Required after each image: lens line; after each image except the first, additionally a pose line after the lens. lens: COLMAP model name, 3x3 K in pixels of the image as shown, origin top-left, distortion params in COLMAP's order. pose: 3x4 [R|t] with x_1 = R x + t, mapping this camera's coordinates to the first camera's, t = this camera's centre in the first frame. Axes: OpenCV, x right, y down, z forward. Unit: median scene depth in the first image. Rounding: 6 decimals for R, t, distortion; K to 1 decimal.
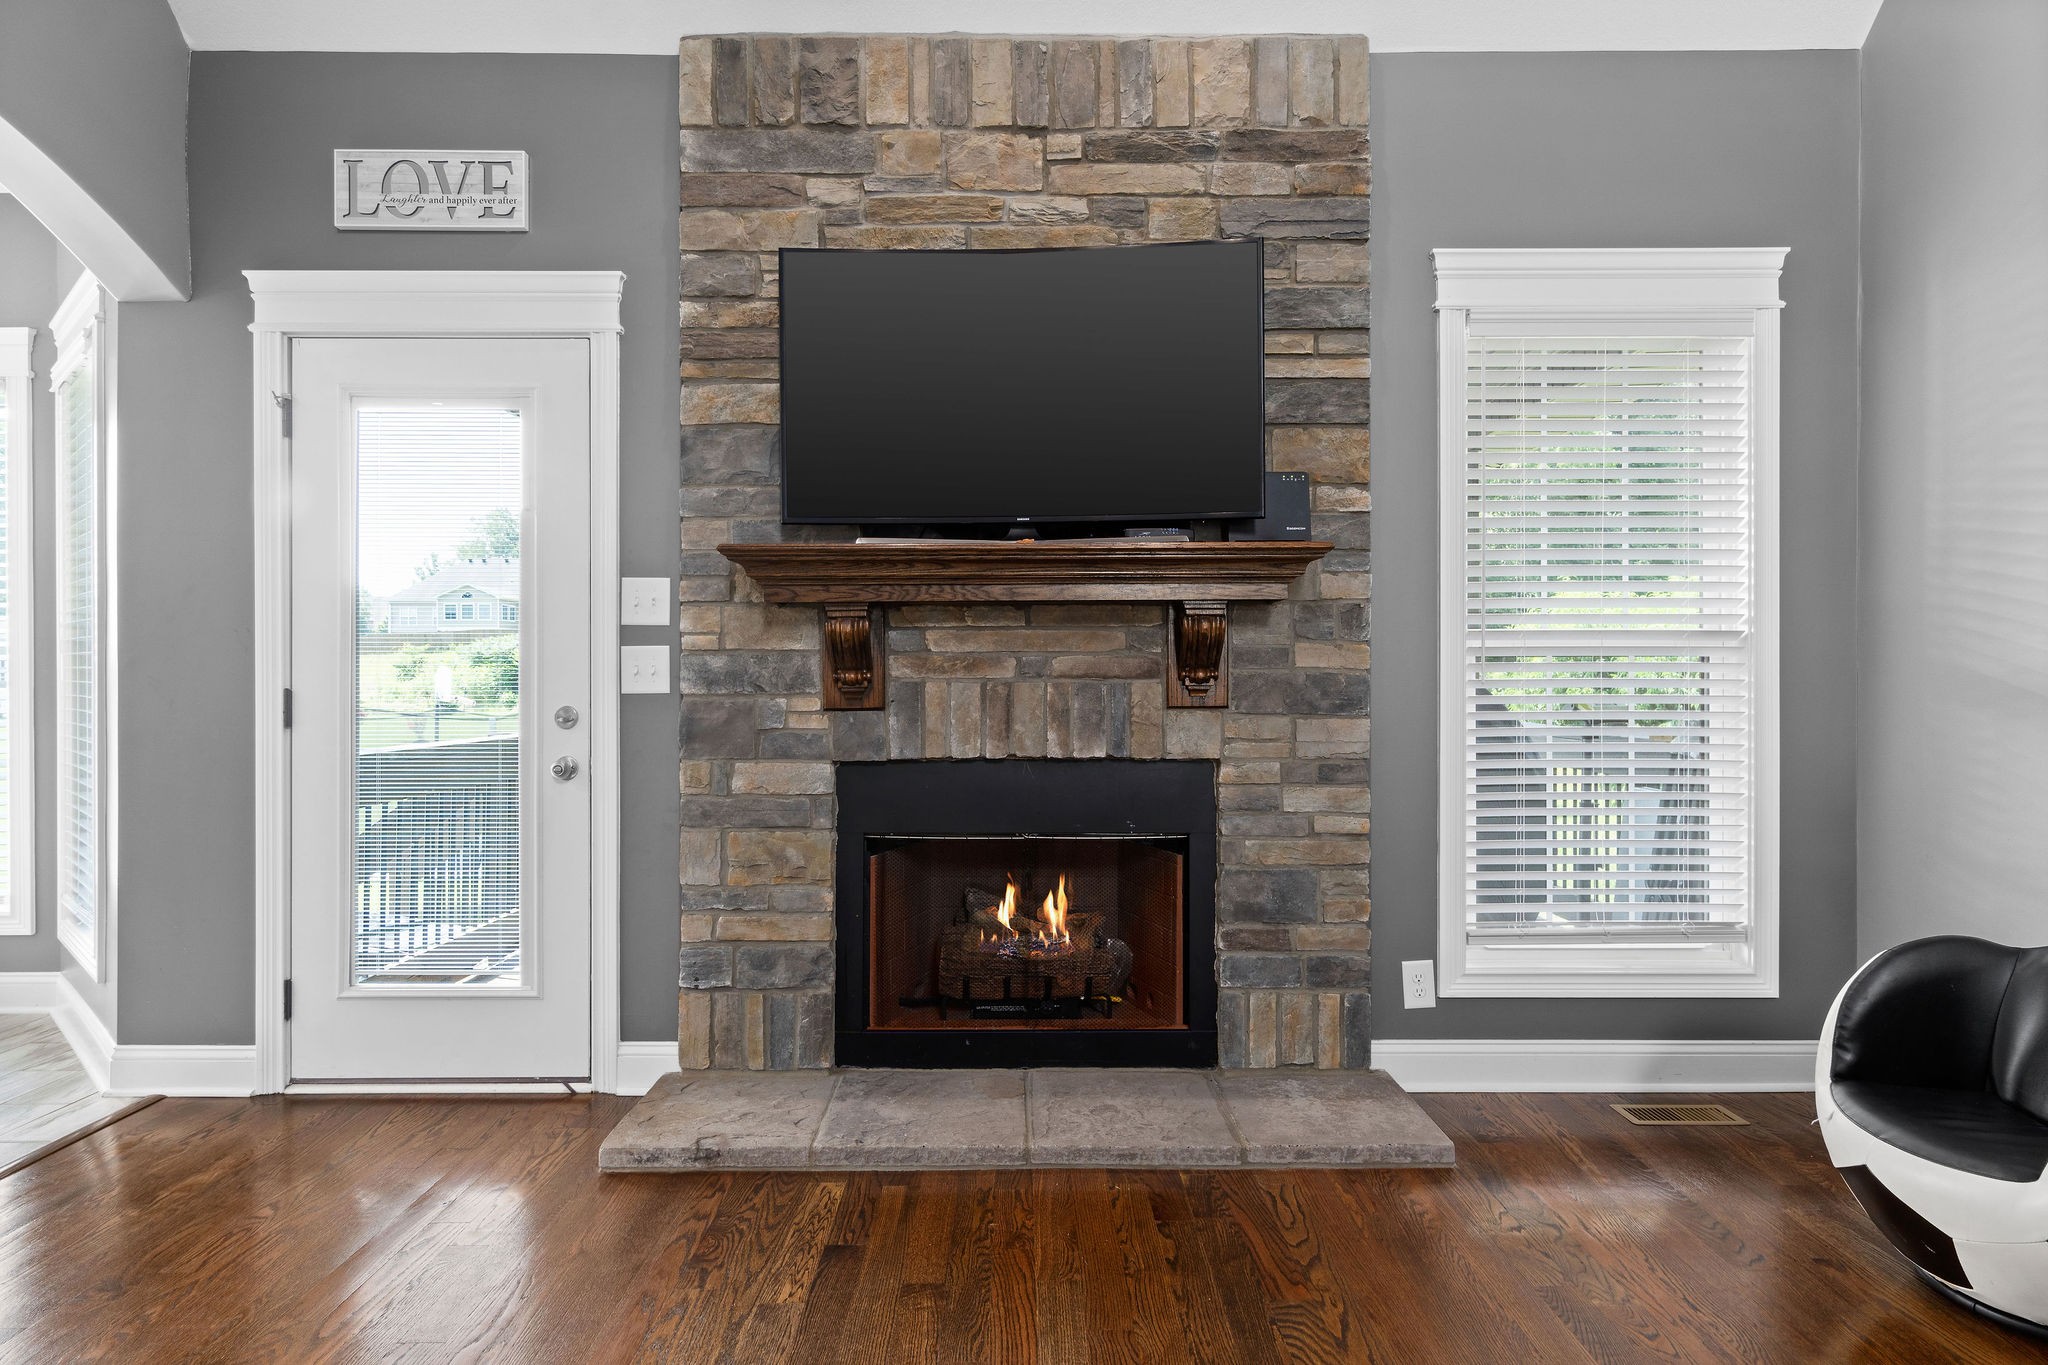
lens RADIAL K [[1175.4, 0, 1024.0], [0, 1175.4, 682.5], [0, 0, 1]] dist [0.002351, 0.000287]
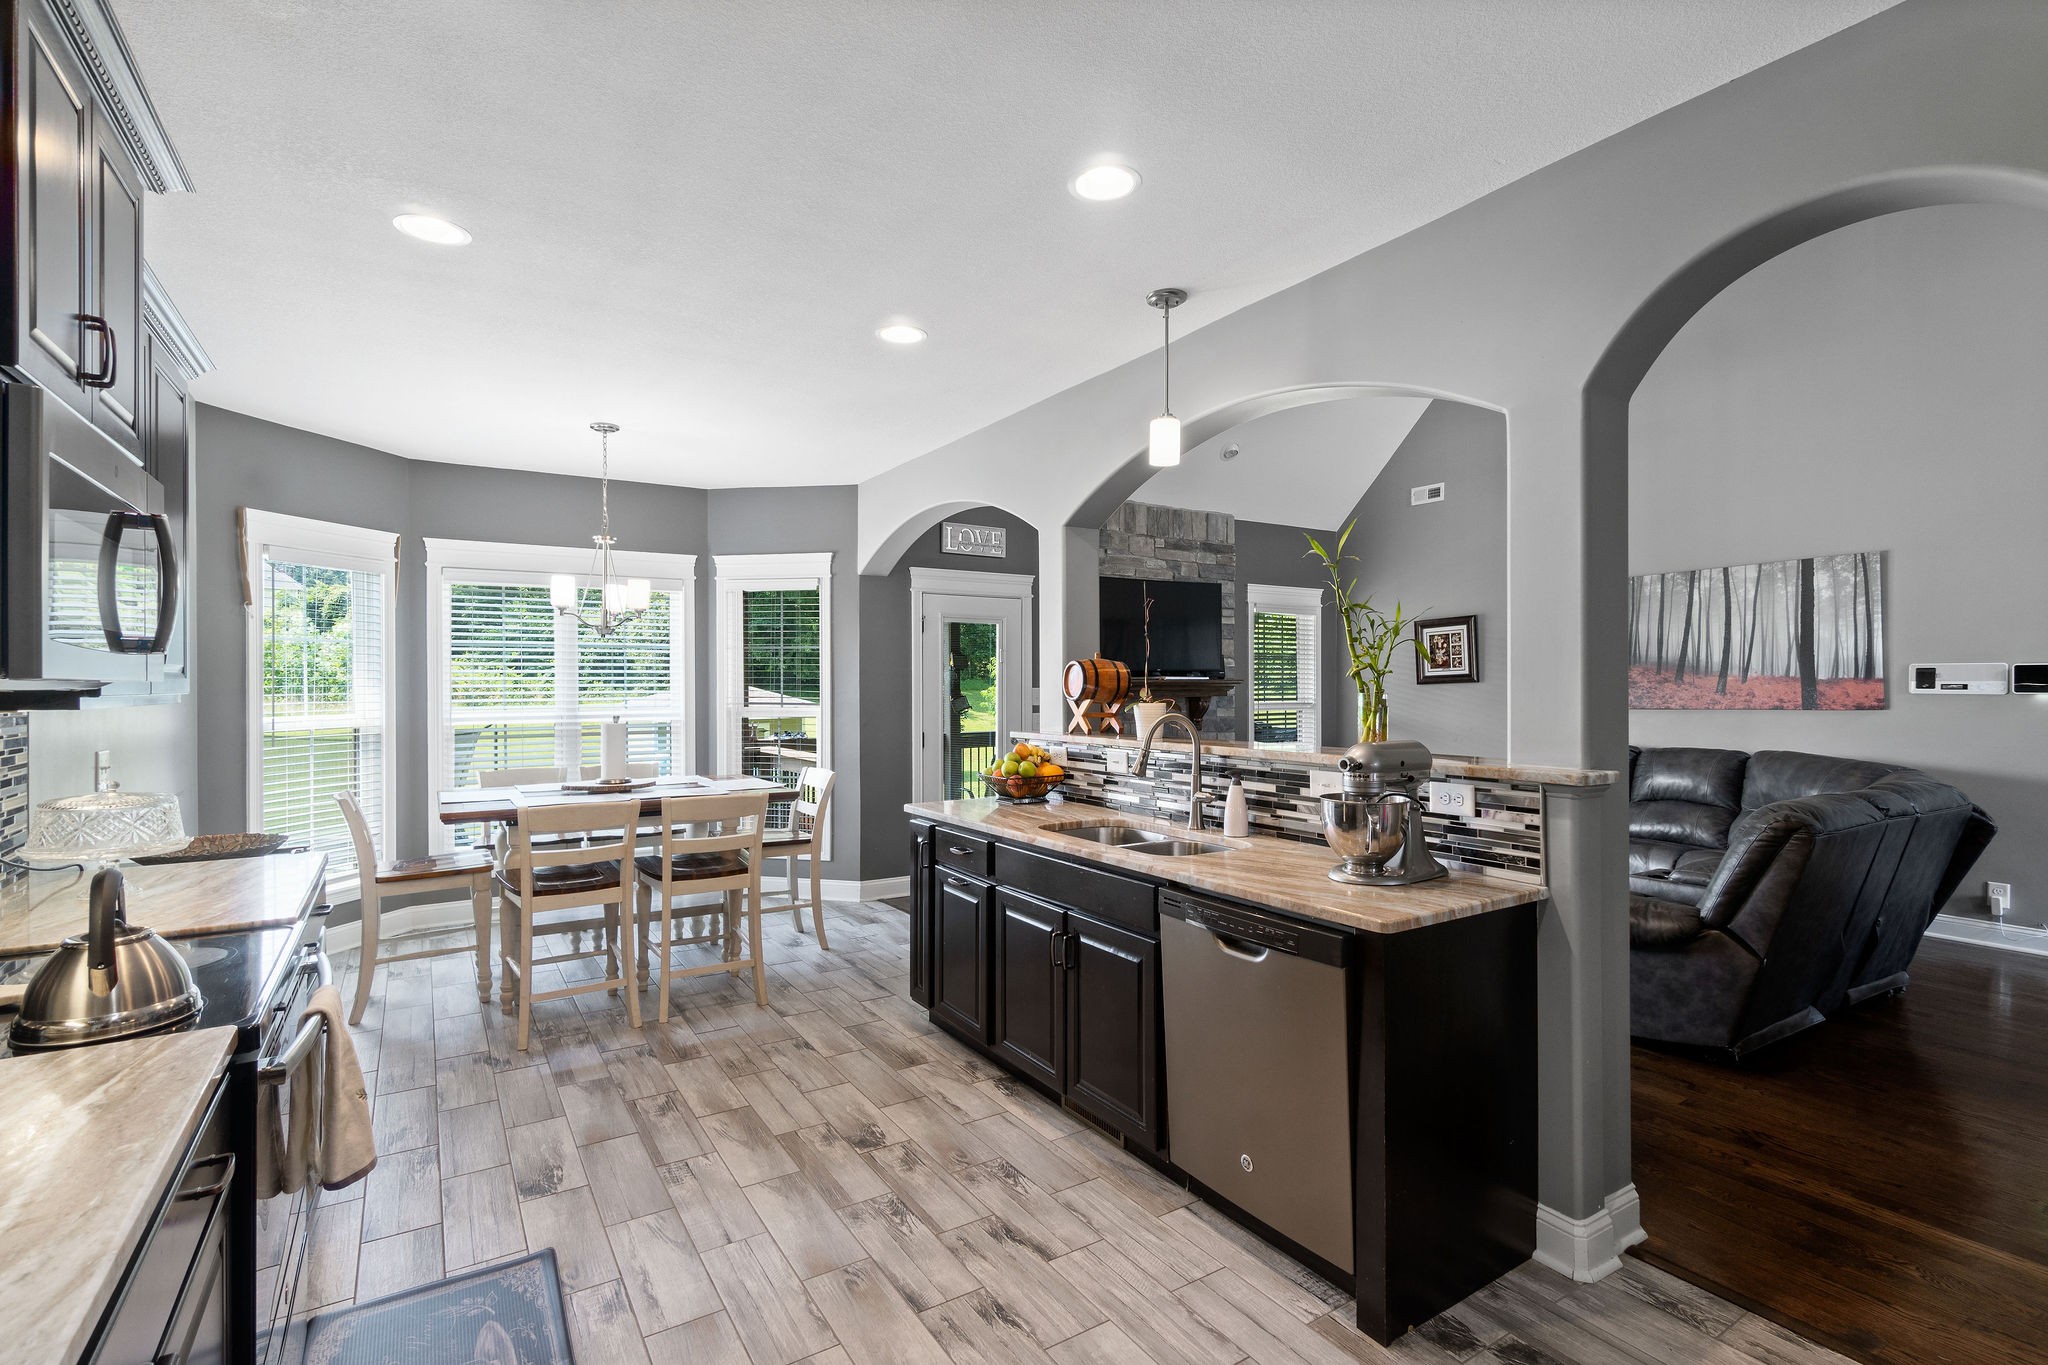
lens RADIAL K [[937.2, 0, 1021.6], [0, 937.2, 684.7], [0, 0, 1]] dist [-0.000644, 0.000154]
pose [[0.845233, -0.000582, 0.534398, -1.530295], [0.001641, 0.999998, -0.001506, -0.094323], [-0.534395, 0.002150, 0.845232, -0.816135]]
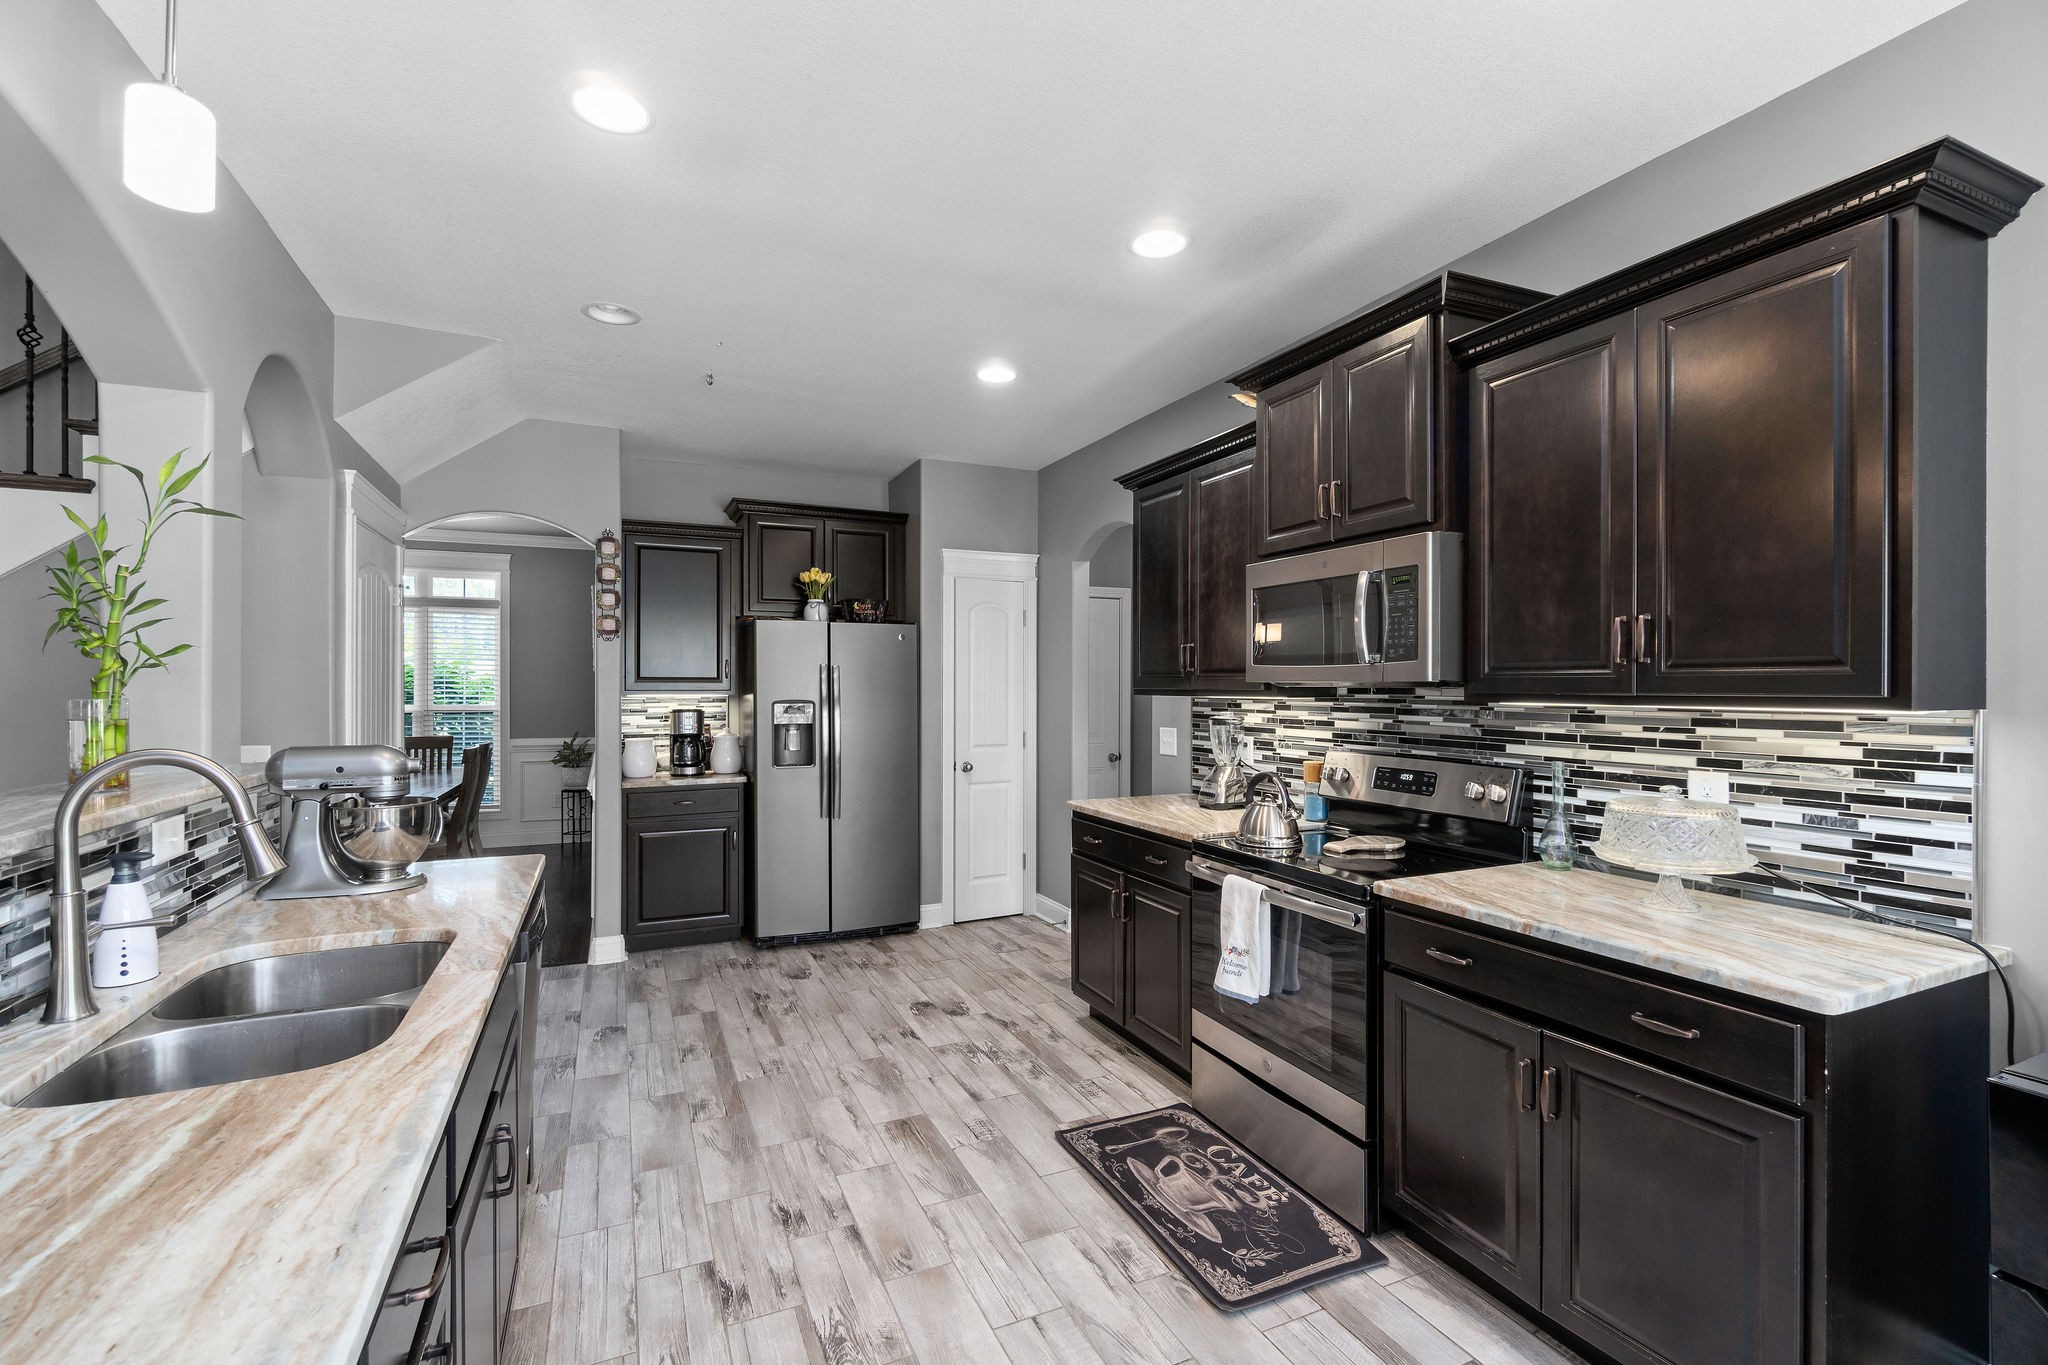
lens RADIAL K [[897.5, 0, 1024.9], [0, 897.5, 686.5], [0, 0, 1]] dist [-0.002211, -0.000045]
pose [[-0.911333, 0.002540, -0.411663, -1.059841], [0.000513, 0.999987, 0.005035, -0.097291], [0.411671, 0.004377, -0.911322, 0.522609]]
